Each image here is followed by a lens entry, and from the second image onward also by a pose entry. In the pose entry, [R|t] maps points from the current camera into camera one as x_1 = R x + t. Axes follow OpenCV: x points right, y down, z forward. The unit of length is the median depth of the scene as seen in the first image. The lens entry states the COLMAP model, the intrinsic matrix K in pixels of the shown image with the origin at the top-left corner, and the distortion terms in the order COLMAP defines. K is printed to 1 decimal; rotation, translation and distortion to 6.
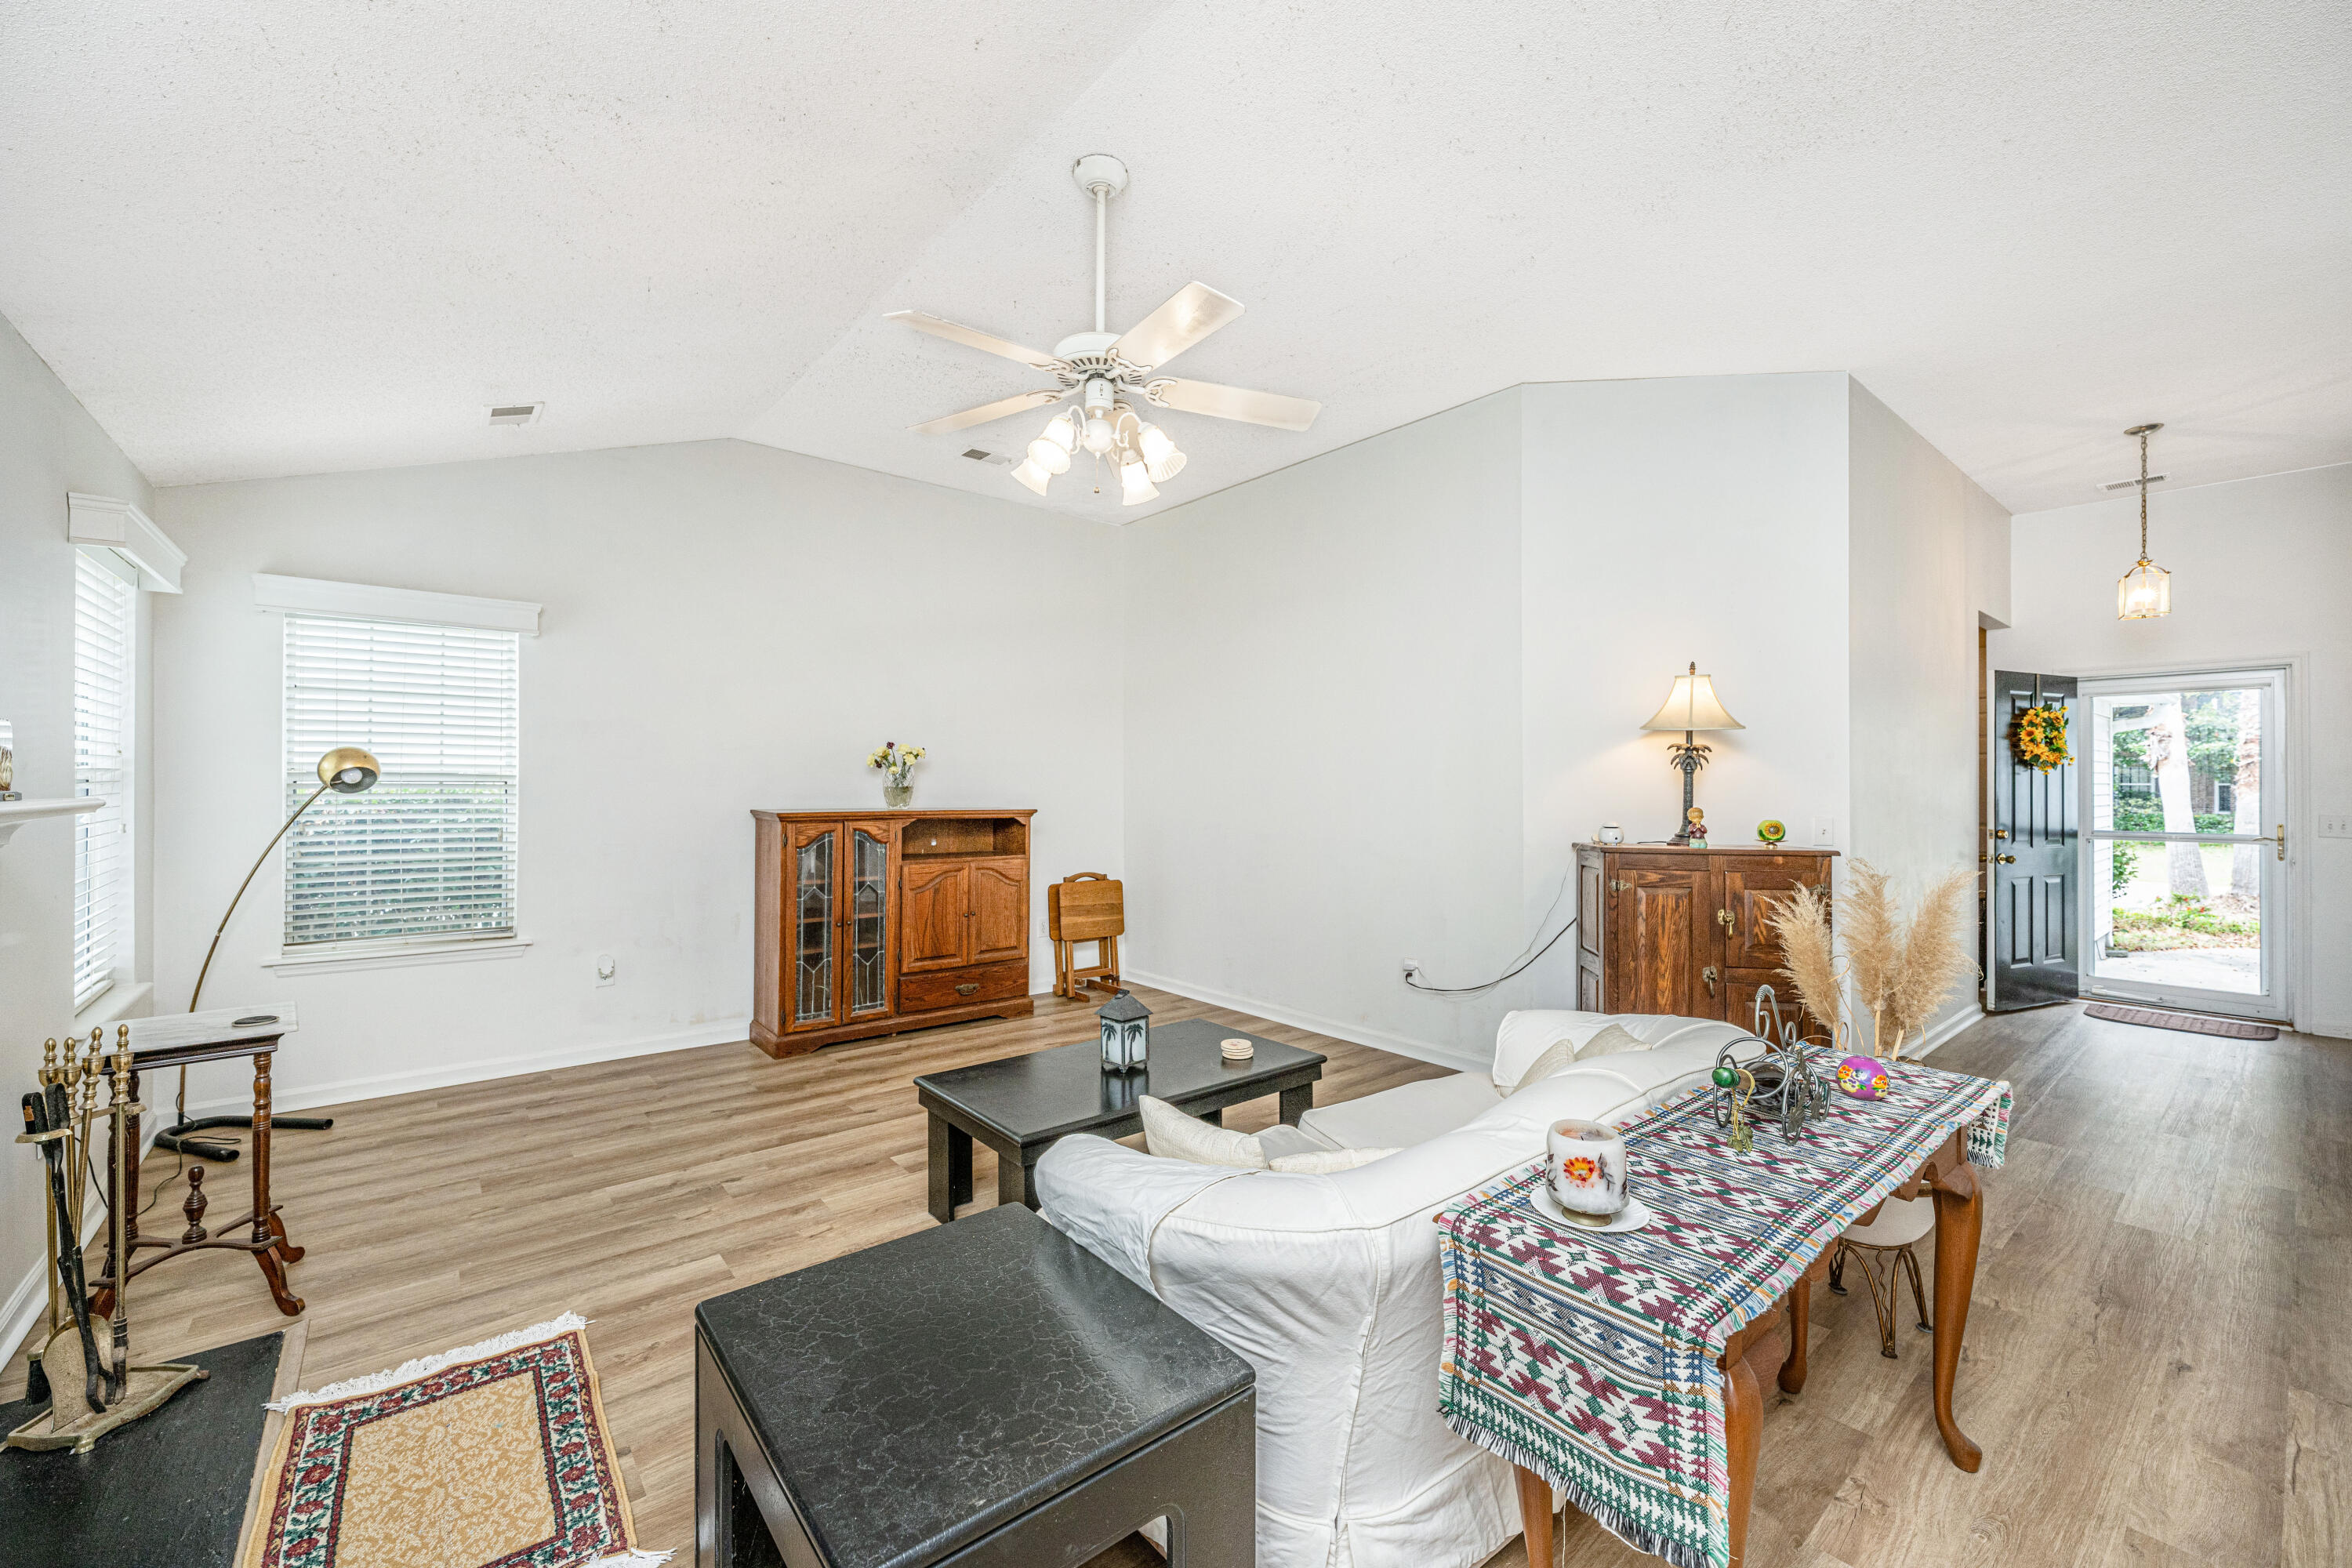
lens RADIAL K [[951.9, 0, 1191.8], [0, 951.9, 780.1], [0, 0, 1]] dist [-0.000805, 0.000051]
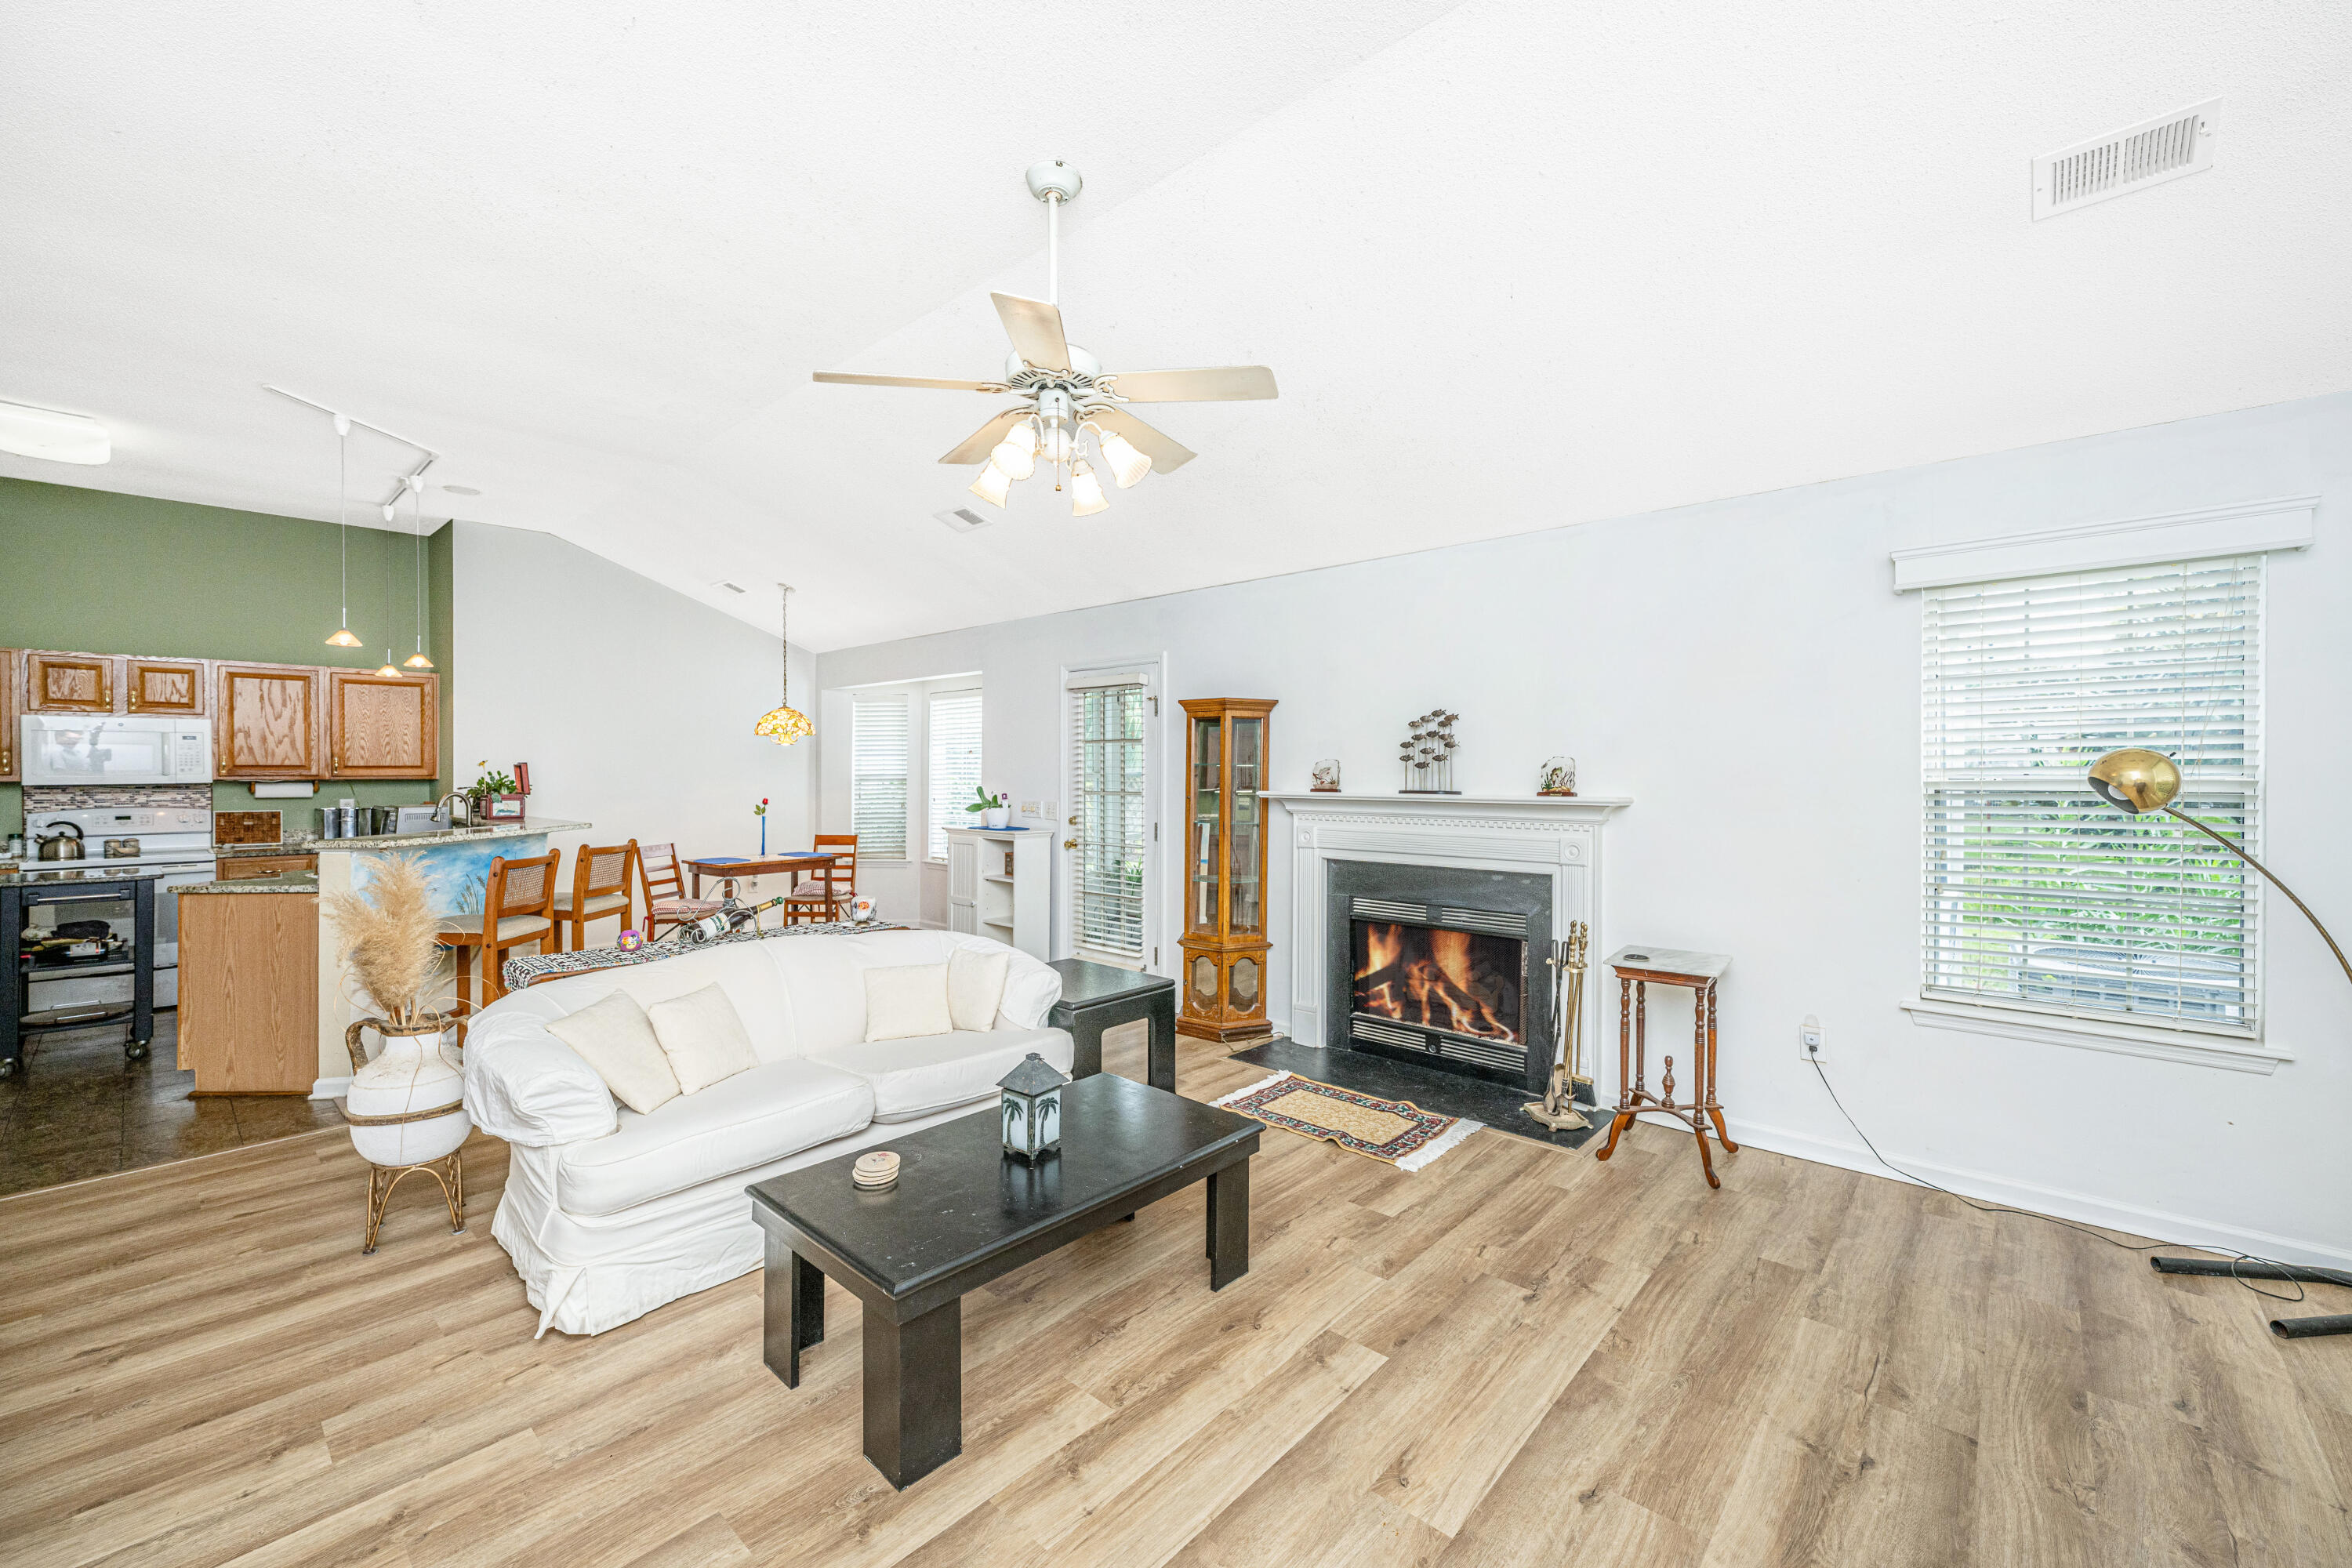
lens RADIAL K [[951.9, 0, 1193.2], [0, 951.9, 779.9], [0, 0, 1]] dist [-0.000805, 0.000051]
pose [[-0.989152, 0.001086, -0.146892, -0.062395], [-0.000406, 0.999949, 0.010122, -0.015638], [0.146896, 0.010072, -0.989101, 1.250938]]
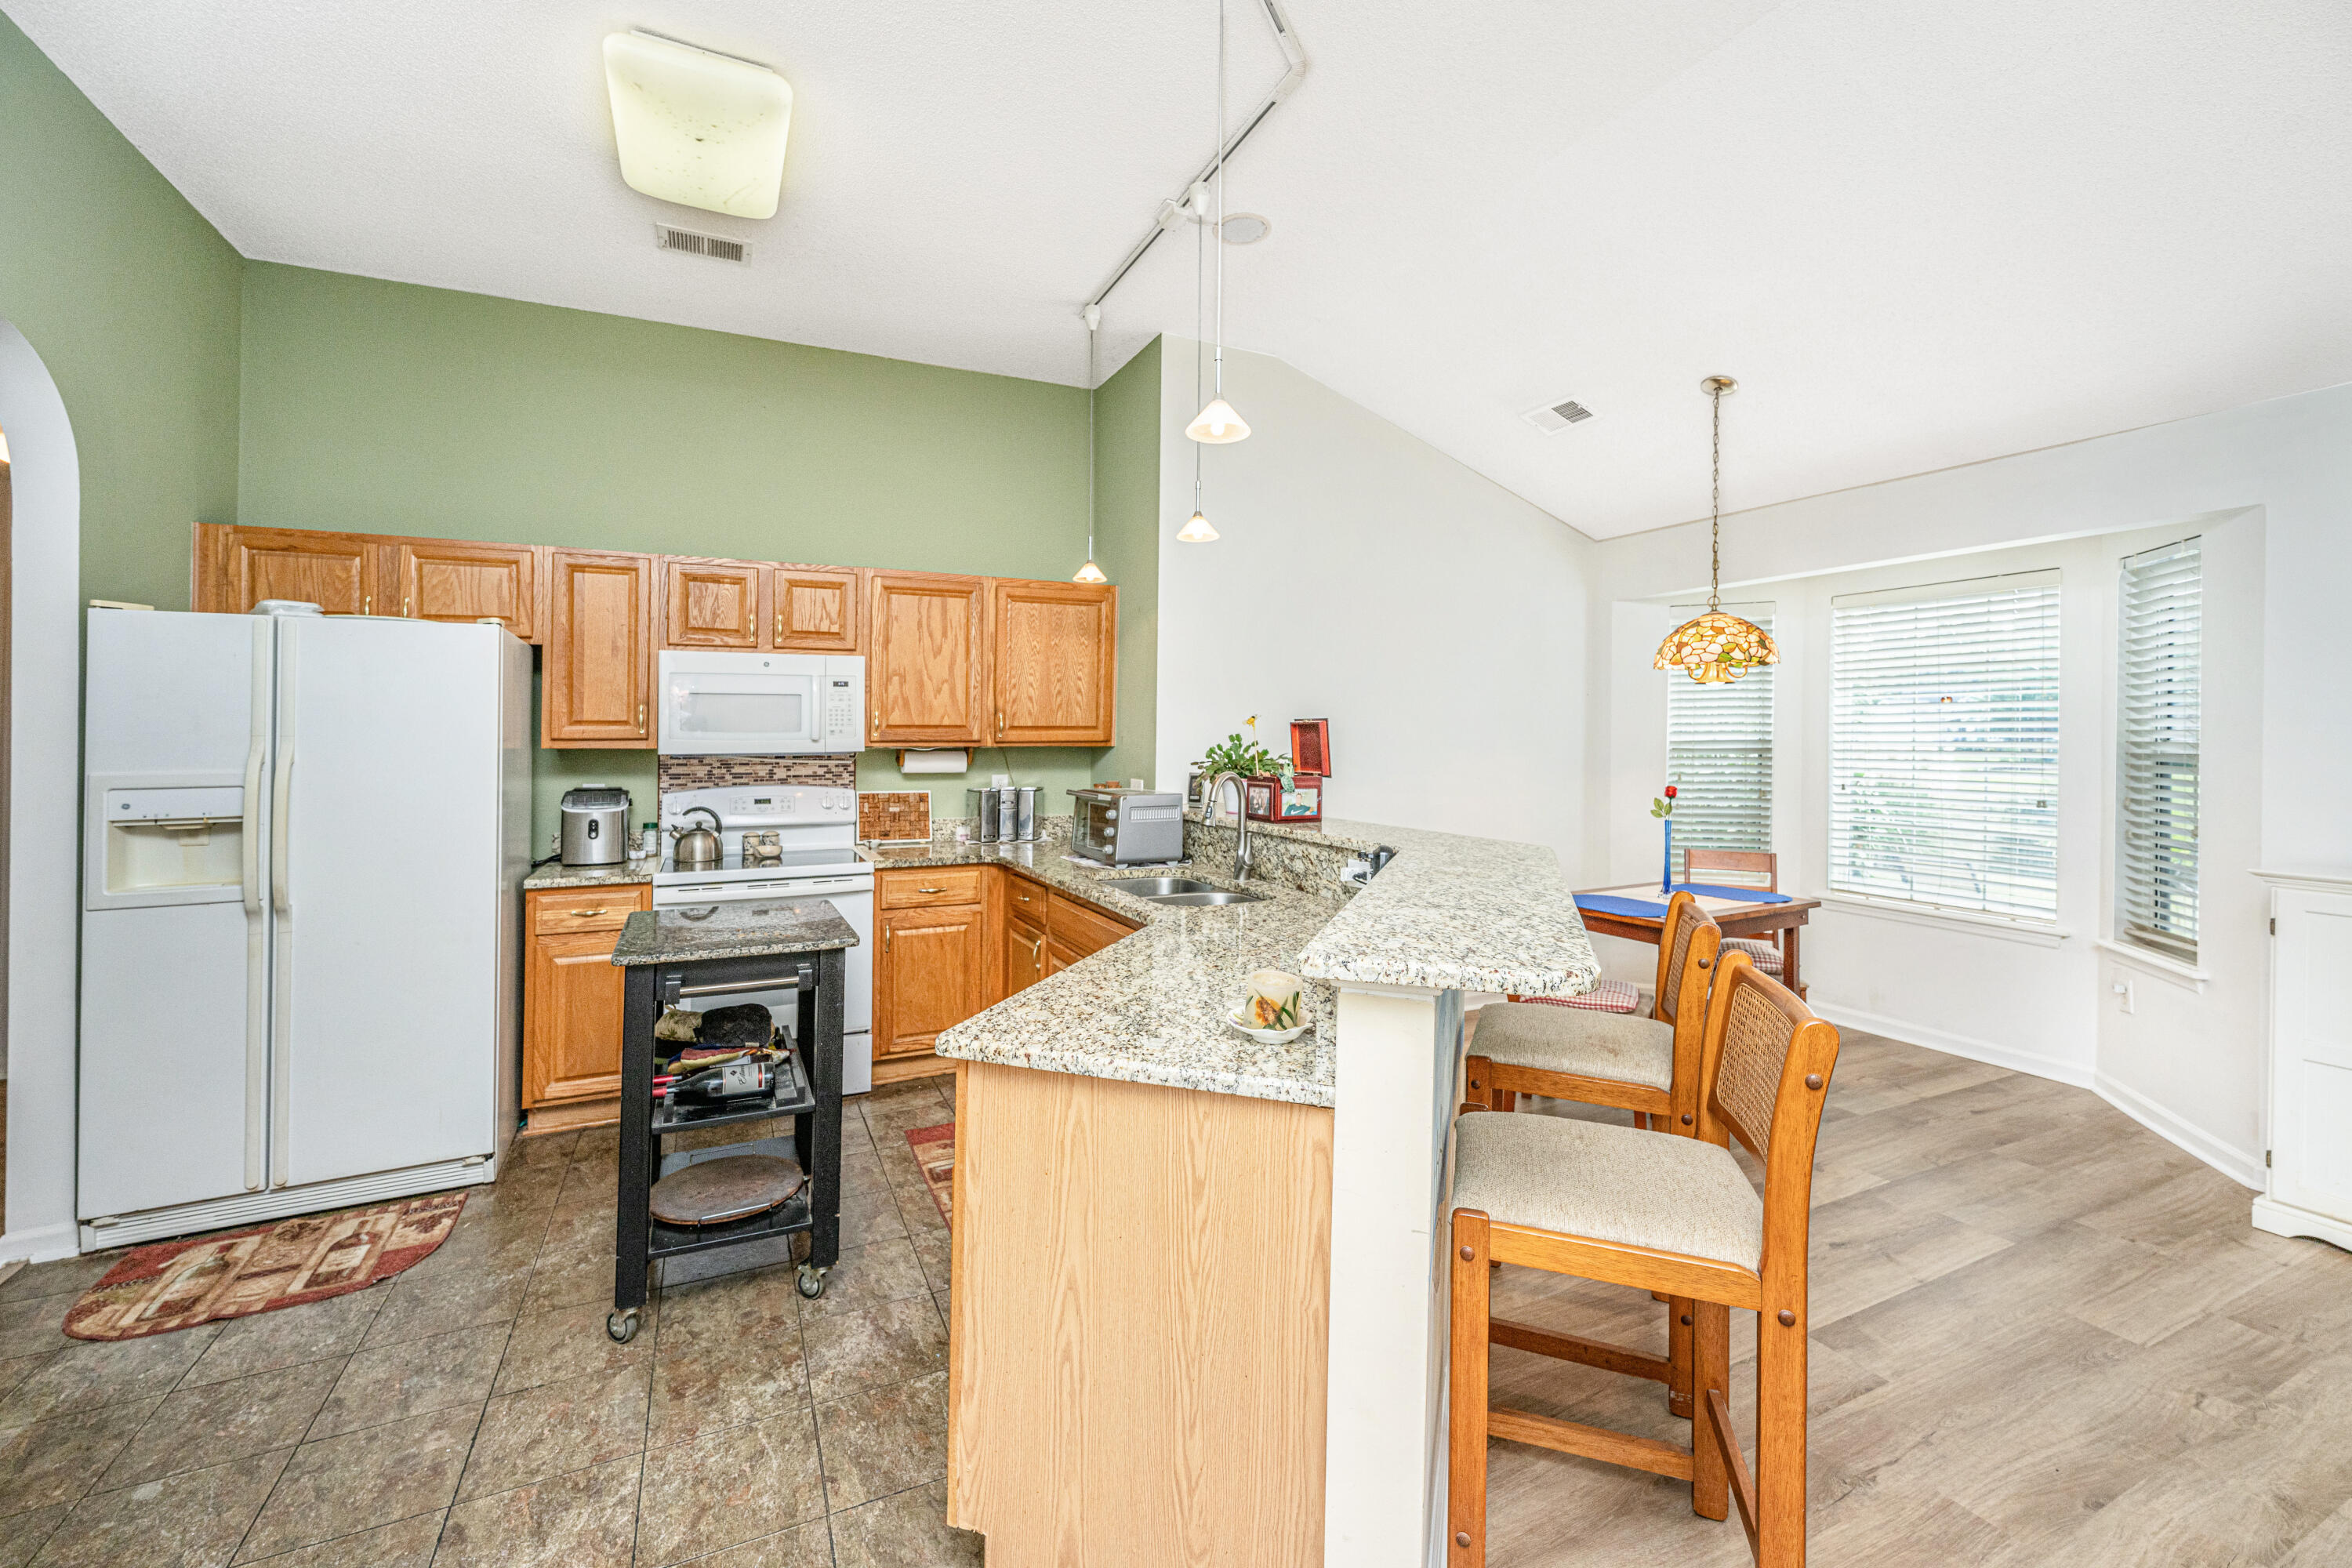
lens RADIAL K [[951.9, 0, 1175.9], [0, 951.9, 728.3], [0, 0, 1]] dist [-0.000805, 0.000051]
pose [[-0.971022, -0.004073, 0.238954, 0.610035], [-0.007487, 0.999882, -0.013380, -0.008859], [-0.238871, -0.014781, -0.970939, 0.520050]]
